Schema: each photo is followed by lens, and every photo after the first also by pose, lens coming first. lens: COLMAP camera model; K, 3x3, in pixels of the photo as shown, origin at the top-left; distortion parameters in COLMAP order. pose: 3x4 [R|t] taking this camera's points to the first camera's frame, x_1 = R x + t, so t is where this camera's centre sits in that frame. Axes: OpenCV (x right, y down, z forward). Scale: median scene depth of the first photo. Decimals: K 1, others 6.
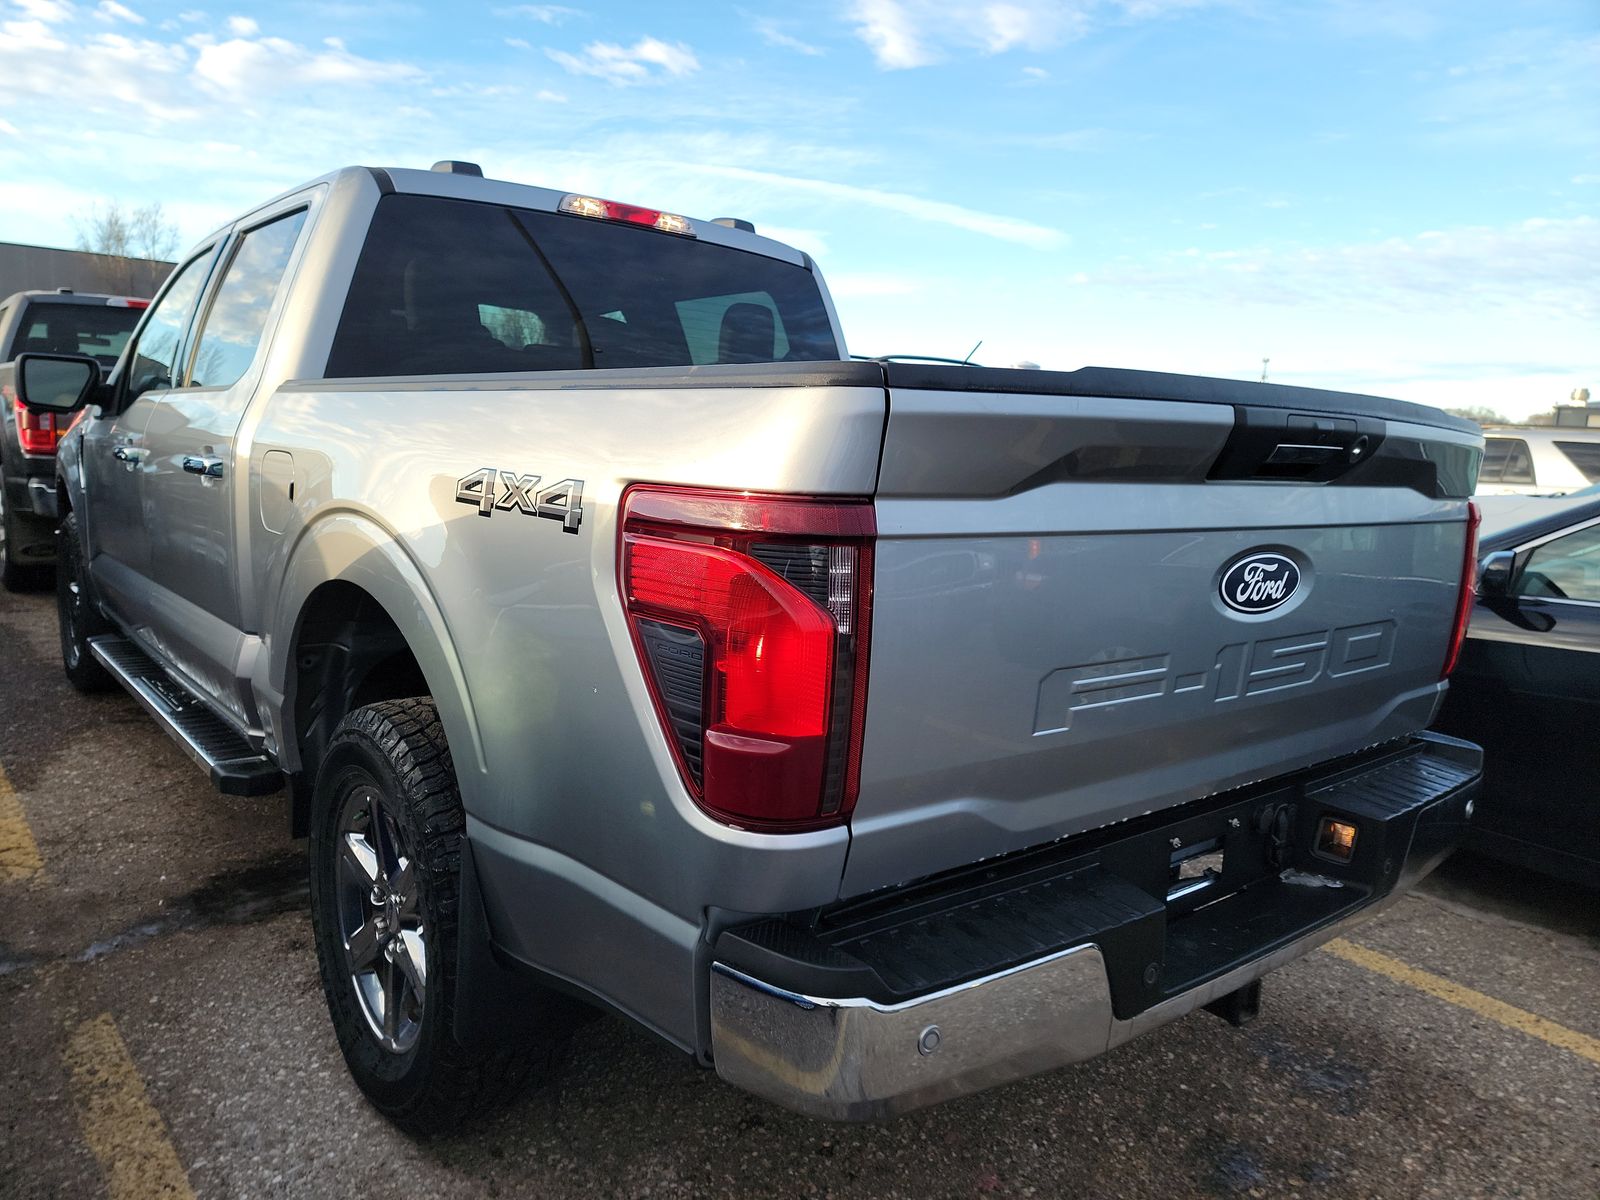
lens RADIAL K [[1141.4, 0, 799.1], [0, 1141.4, 633.9], [0, 0, 1]] dist [0.085852, -0.075961]
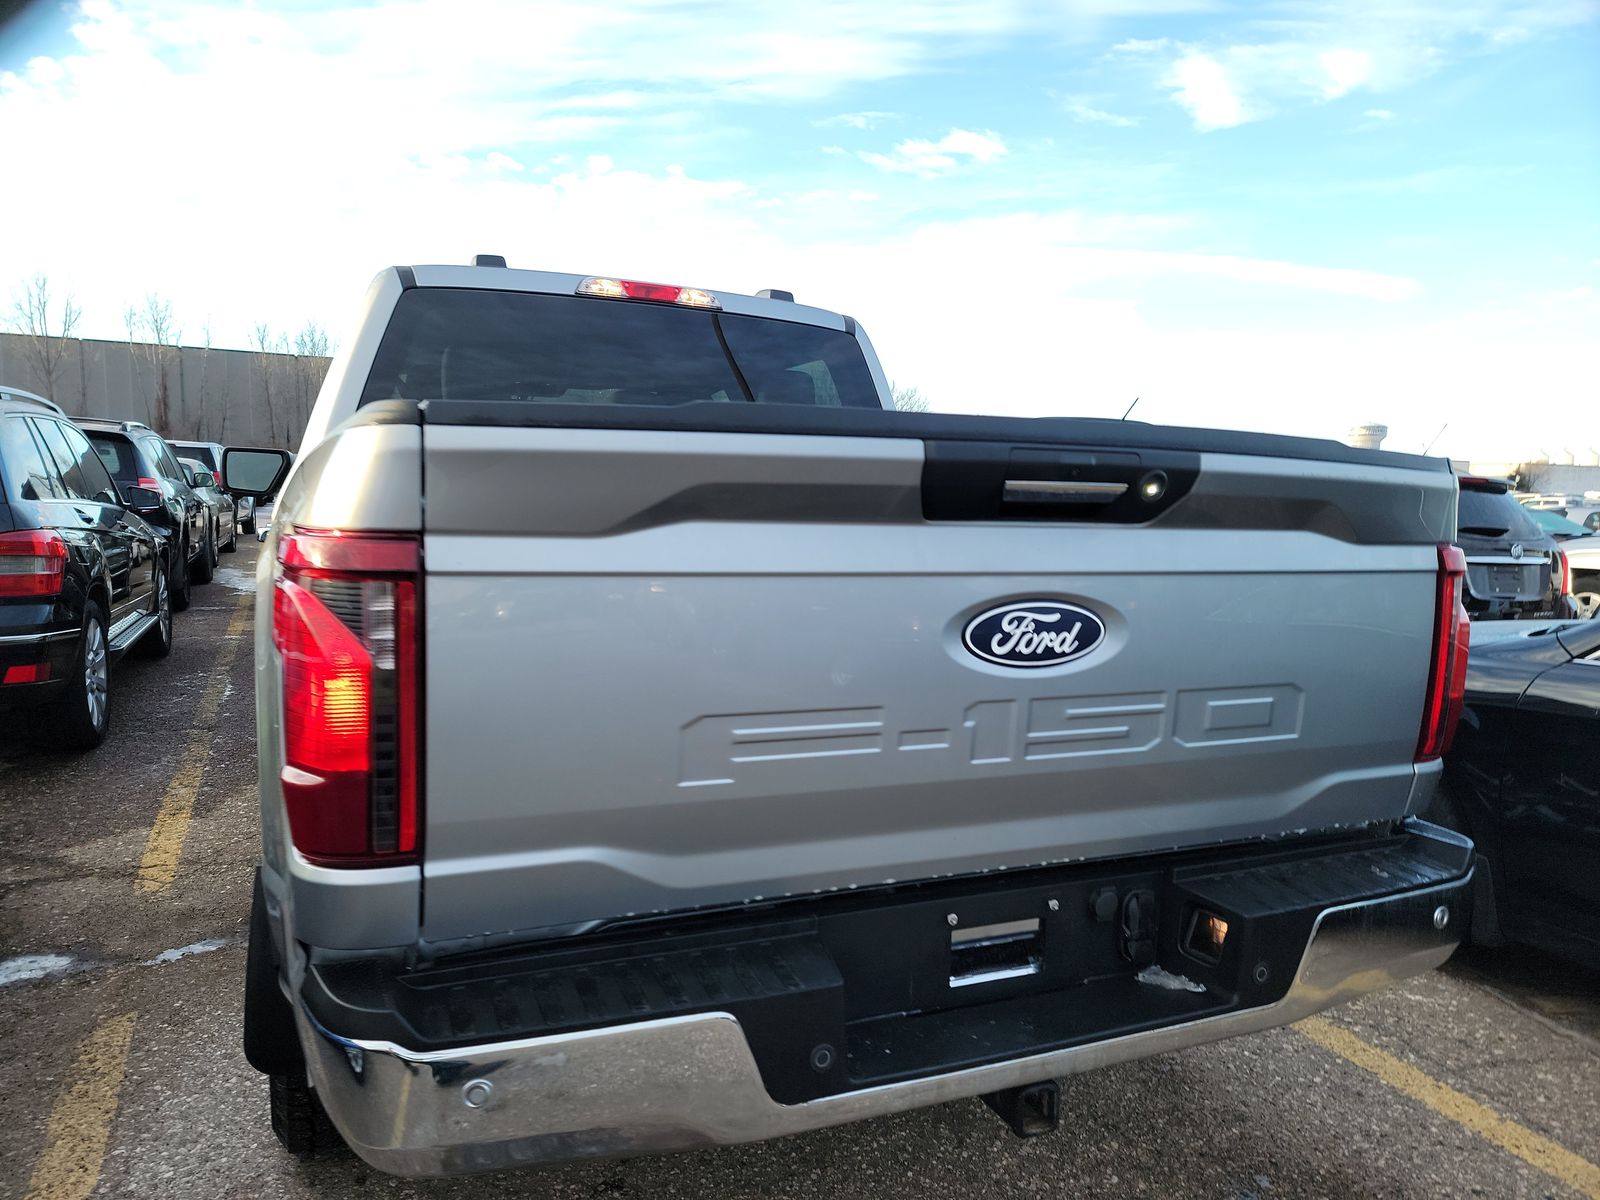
lens RADIAL K [[1133.5, 0, 793.2], [0, 1133.5, 640.9], [0, 0, 1]] dist [0.103260, -0.091137]
pose [[0.961651, 0.009546, -0.274108, 0.344251], [-0.025650, 0.998144, -0.055224, 0.011304], [0.273072, 0.060137, 0.960112, 0.067935]]
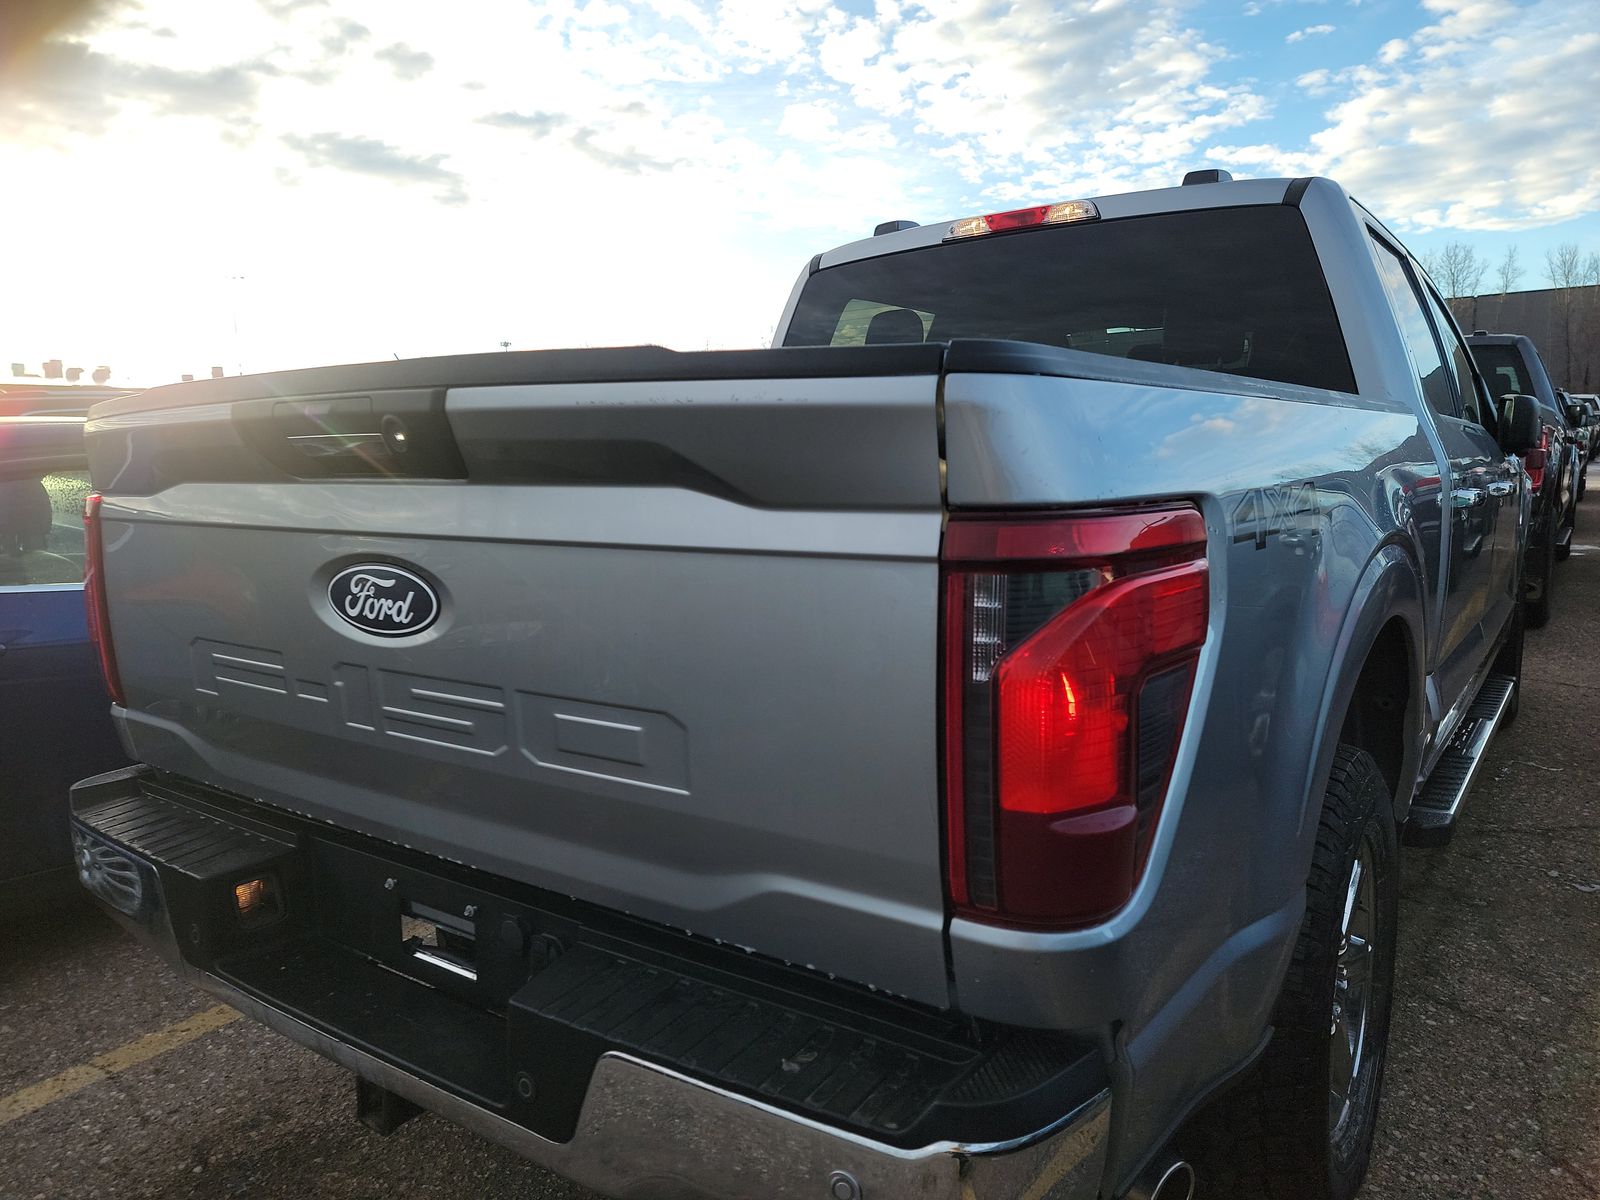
lens RADIAL K [[1103.5, 0, 772.4], [0, 1103.5, 621.2], [0, 0, 1]] dist [0.103679, -0.078784]
pose [[0.230198, 0.092336, -0.968753, 0.932950], [-0.135609, 0.988819, 0.062025, -0.087640], [0.963649, 0.117094, 0.240145, 0.805488]]
